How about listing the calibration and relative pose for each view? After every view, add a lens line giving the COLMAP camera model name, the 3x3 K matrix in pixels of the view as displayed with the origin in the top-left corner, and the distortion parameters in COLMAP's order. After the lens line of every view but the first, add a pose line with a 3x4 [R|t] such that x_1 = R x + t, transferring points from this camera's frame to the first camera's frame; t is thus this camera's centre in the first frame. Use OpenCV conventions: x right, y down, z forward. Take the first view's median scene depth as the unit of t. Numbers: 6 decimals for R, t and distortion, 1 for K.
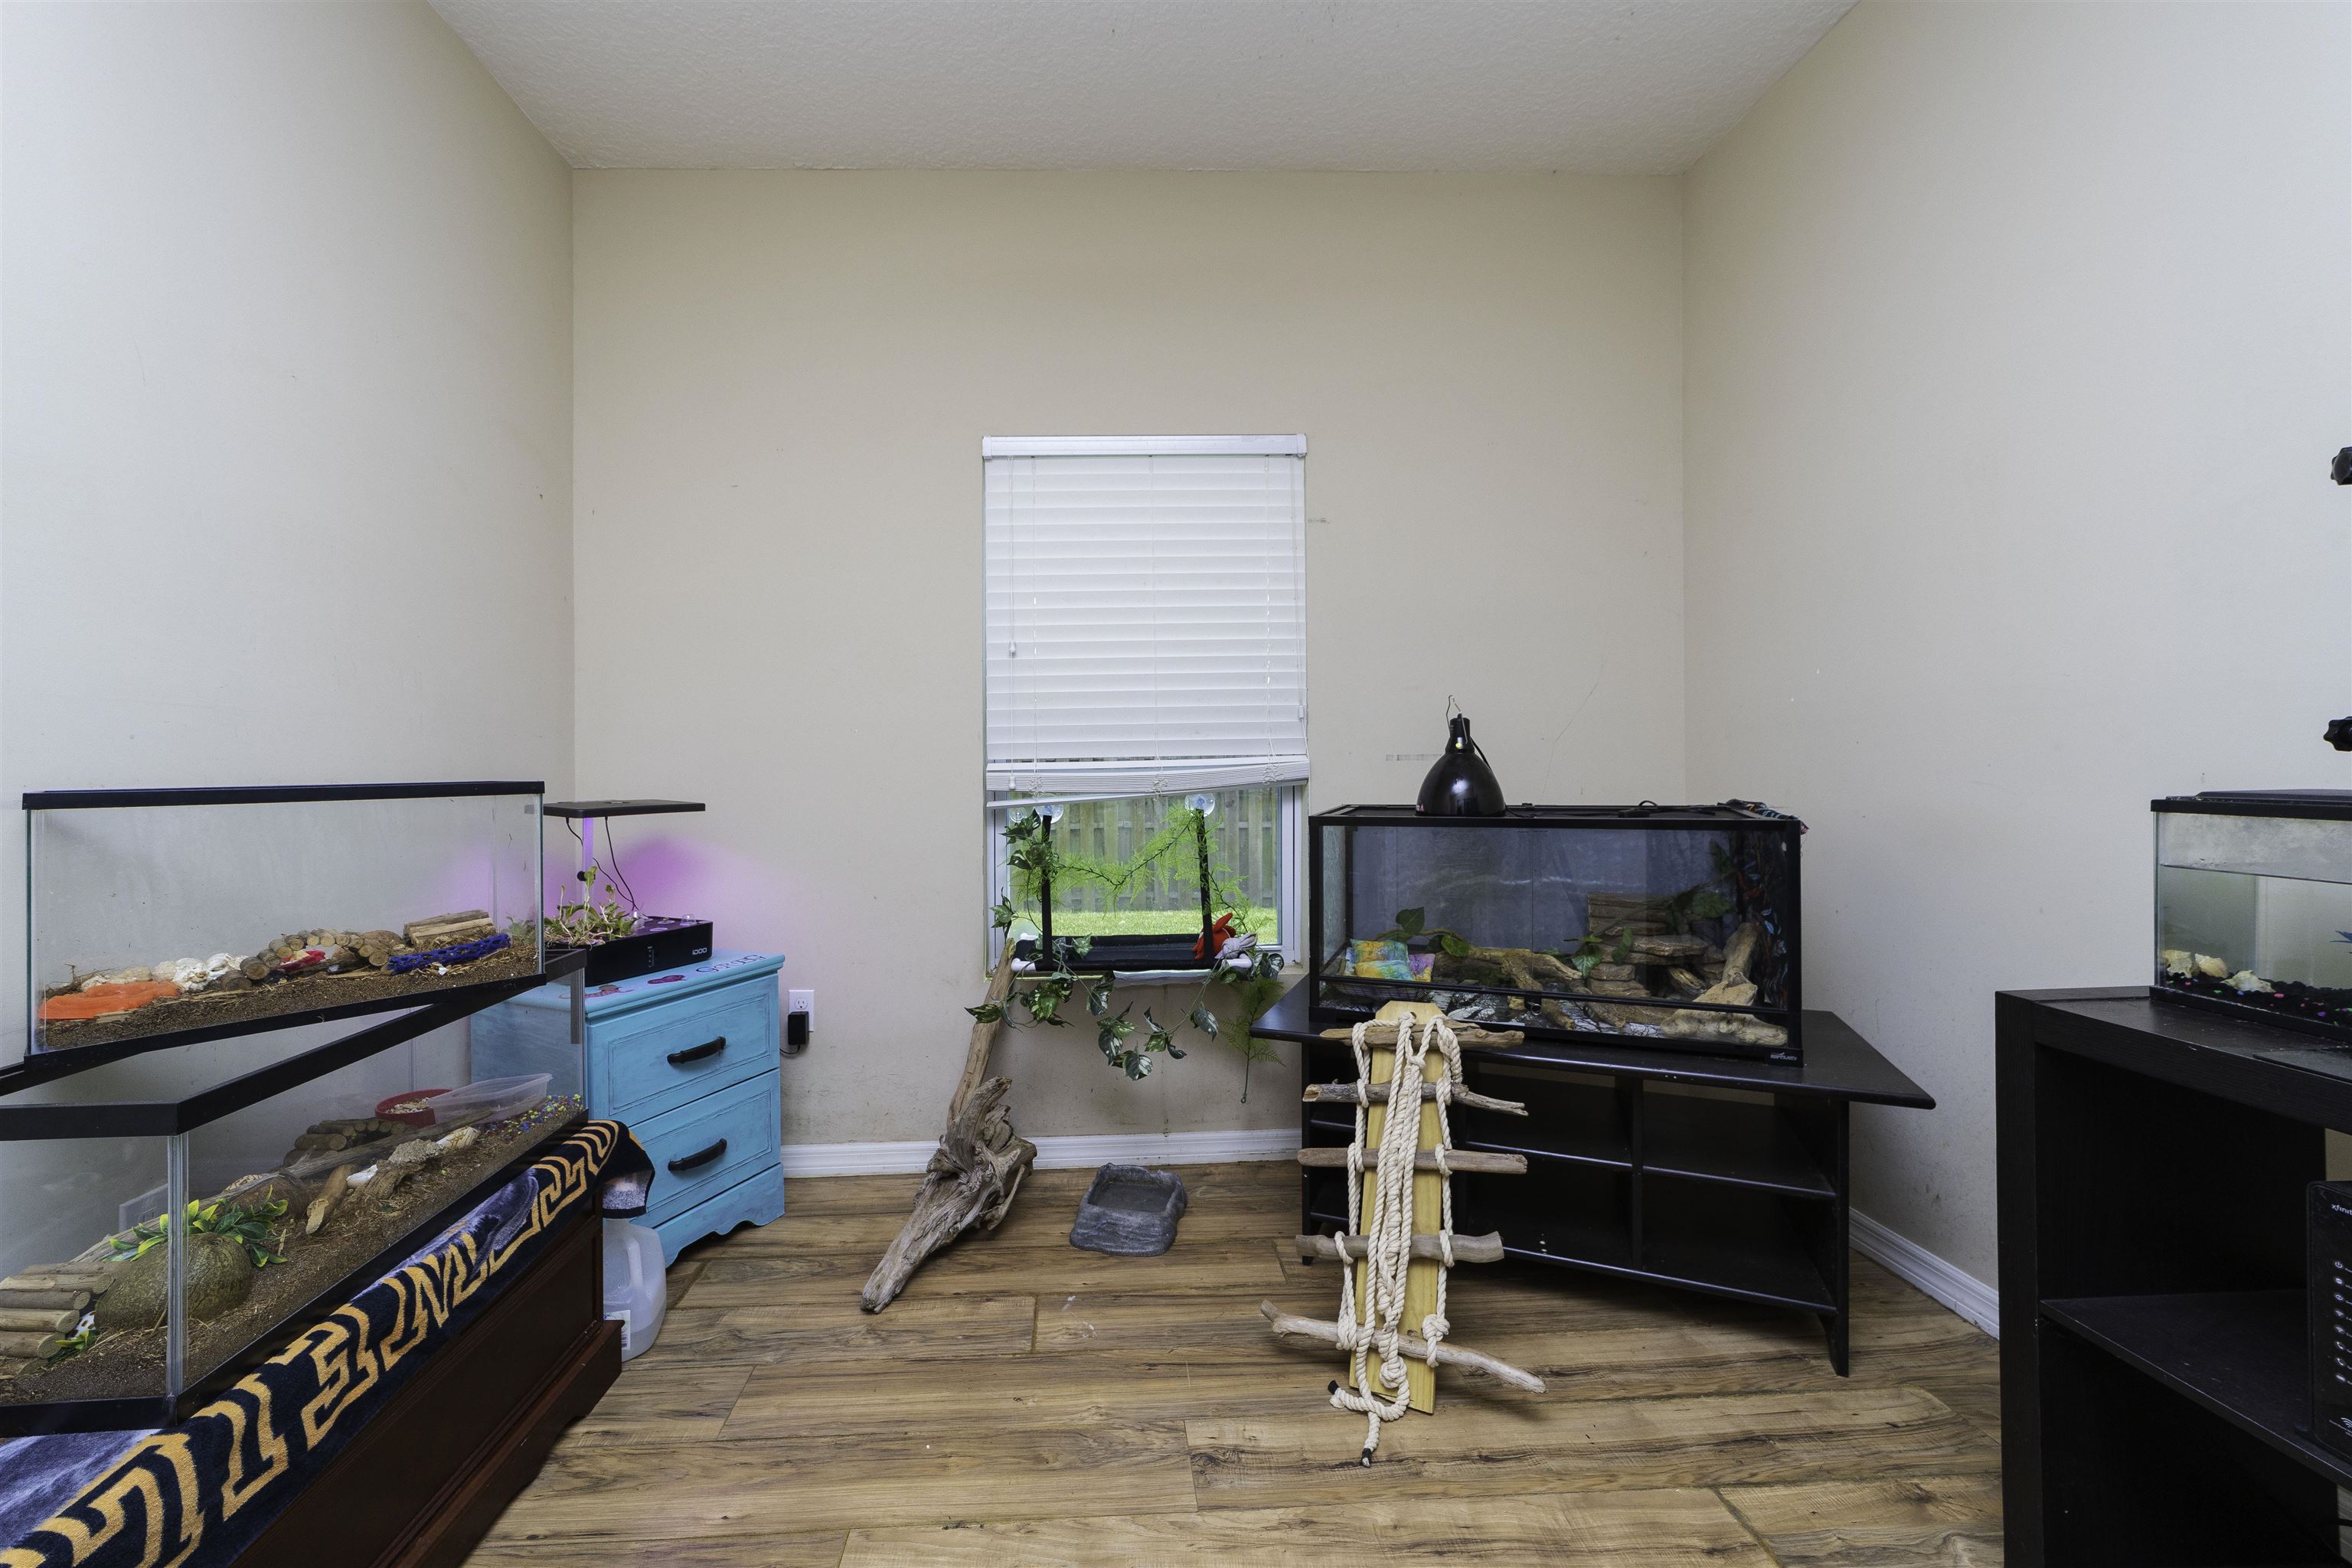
lens RADIAL K [[926.2, 0, 1171.8], [0, 926.2, 775.5], [0, 0, 1]] dist [-0.001506, -0.000013]
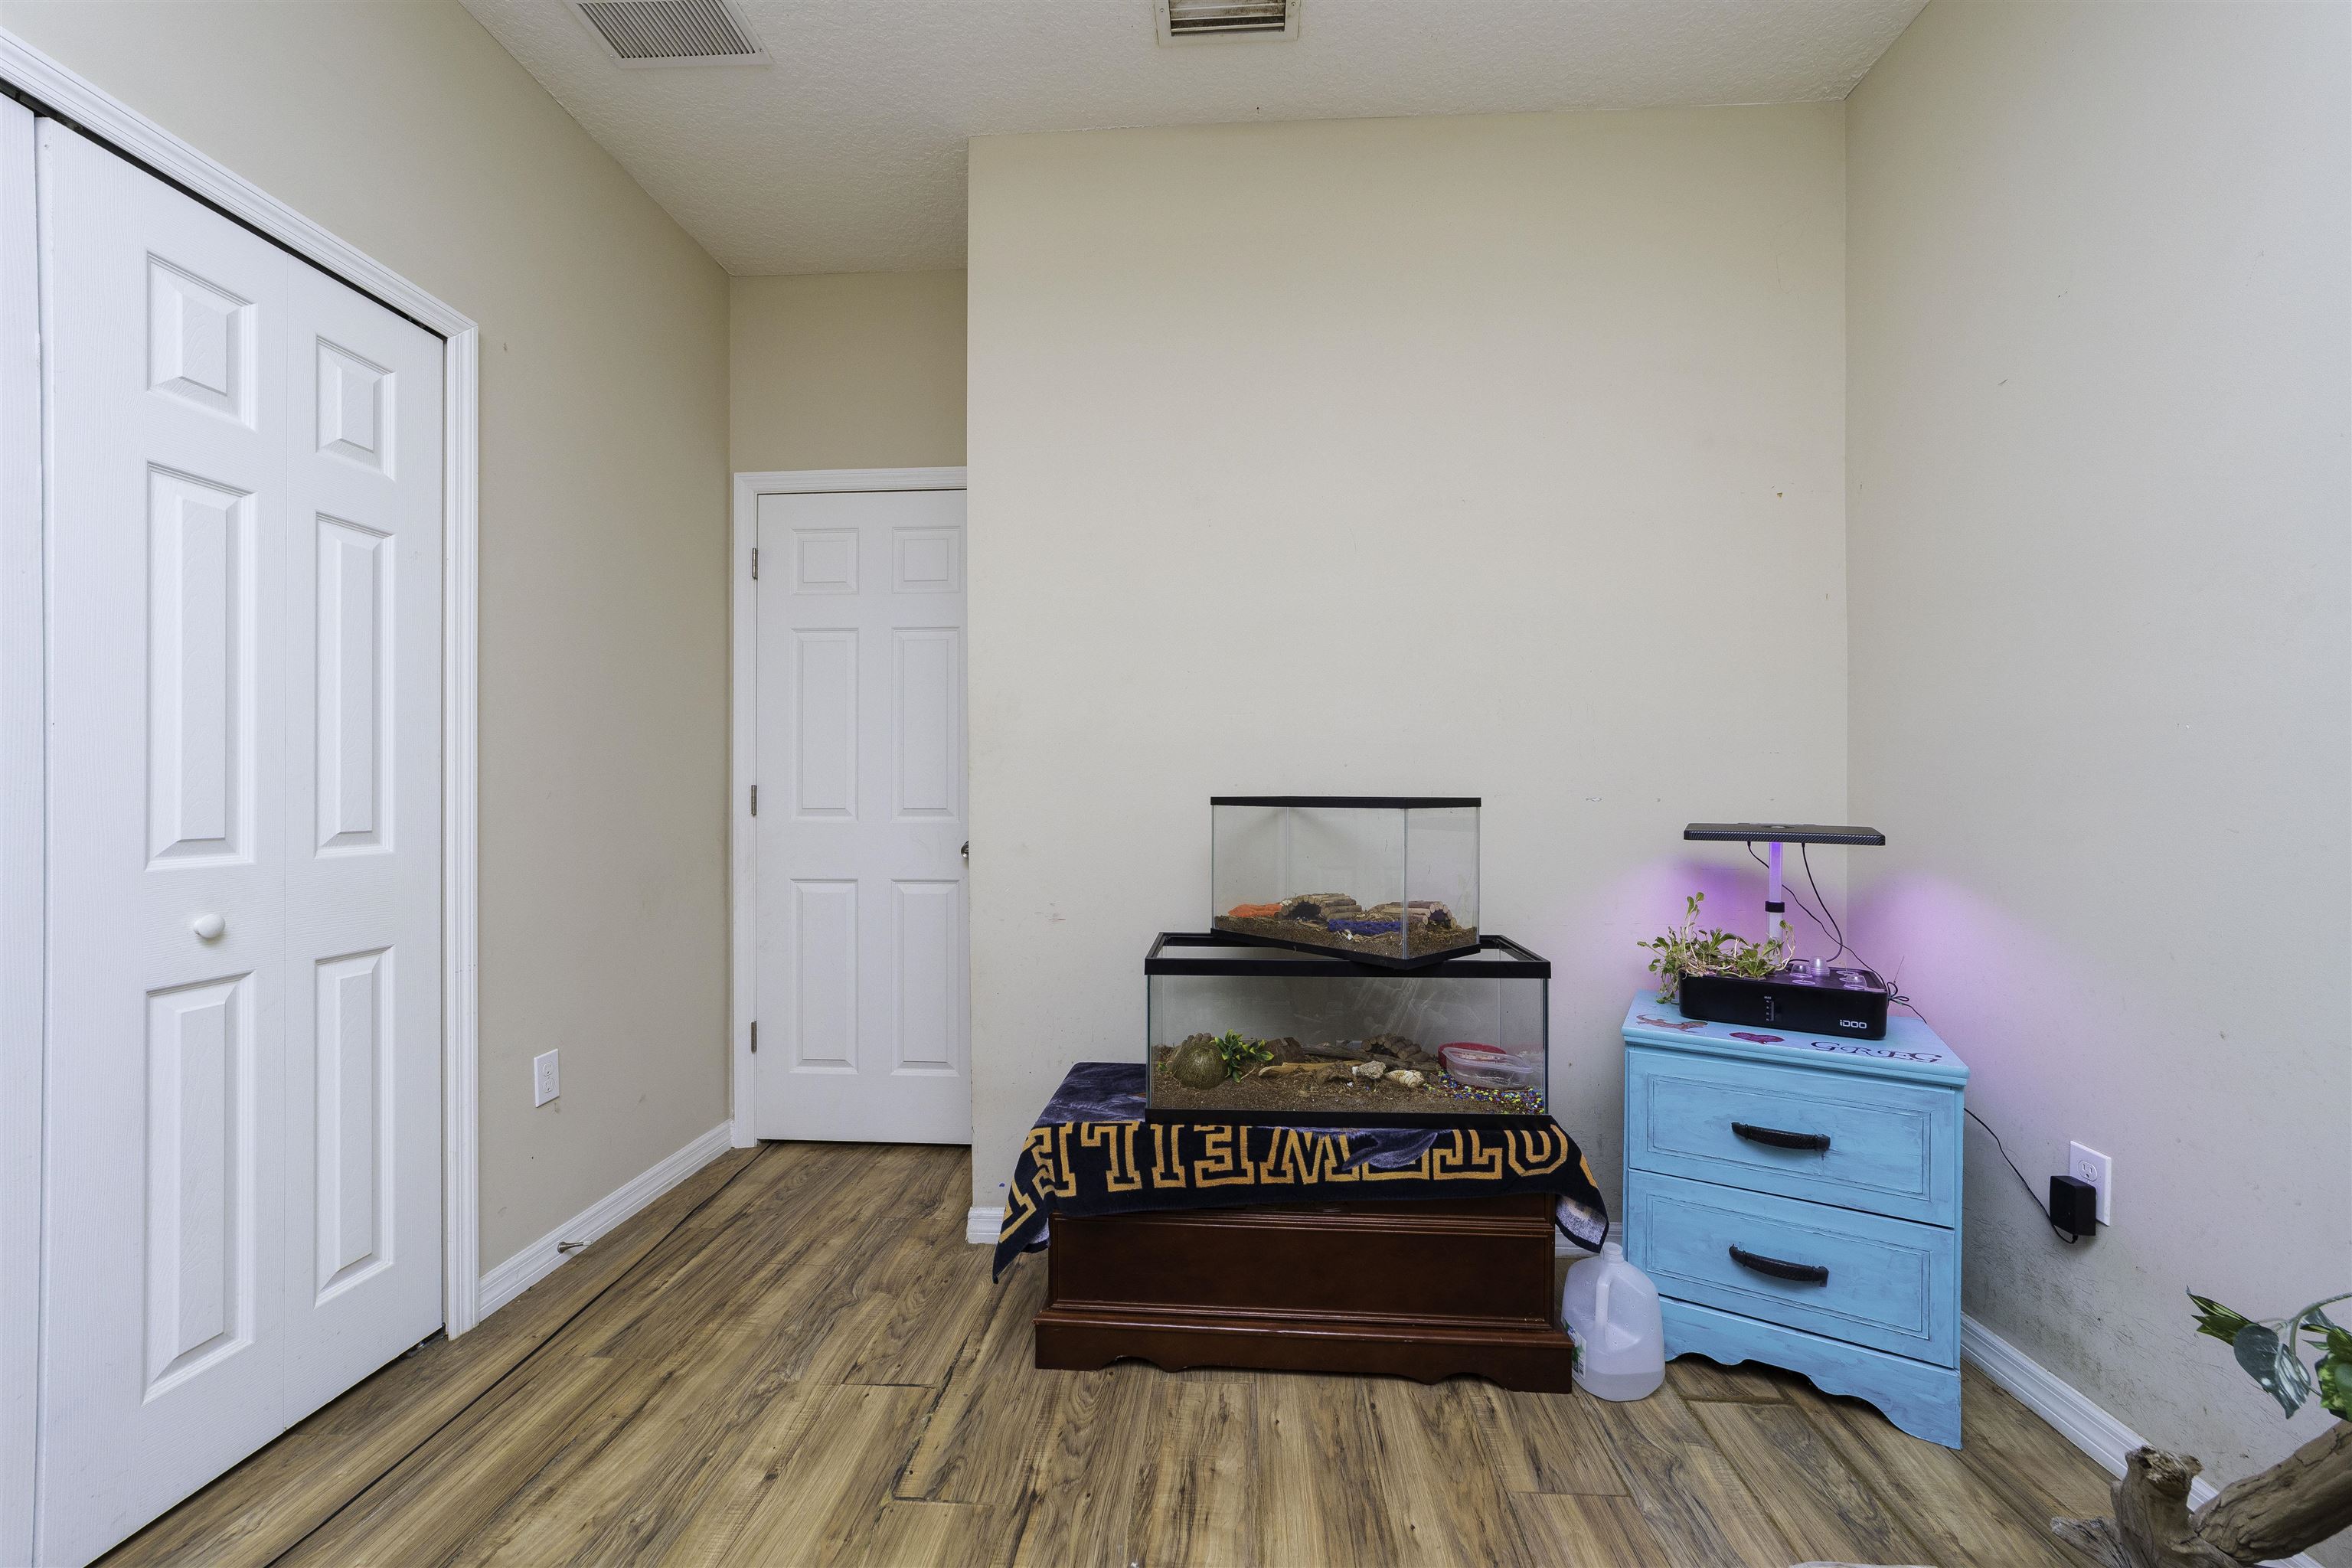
lens RADIAL K [[911.2, 0, 1178.6], [0, 911.2, 794.8], [0, 0, 1]] dist [-0.039591, 0.015473]
pose [[-0.167581, 0.004034, -0.985850, 0.505362], [-0.011168, 0.999920, 0.005990, -0.000219], [0.985795, 0.012014, -0.167523, 0.883742]]
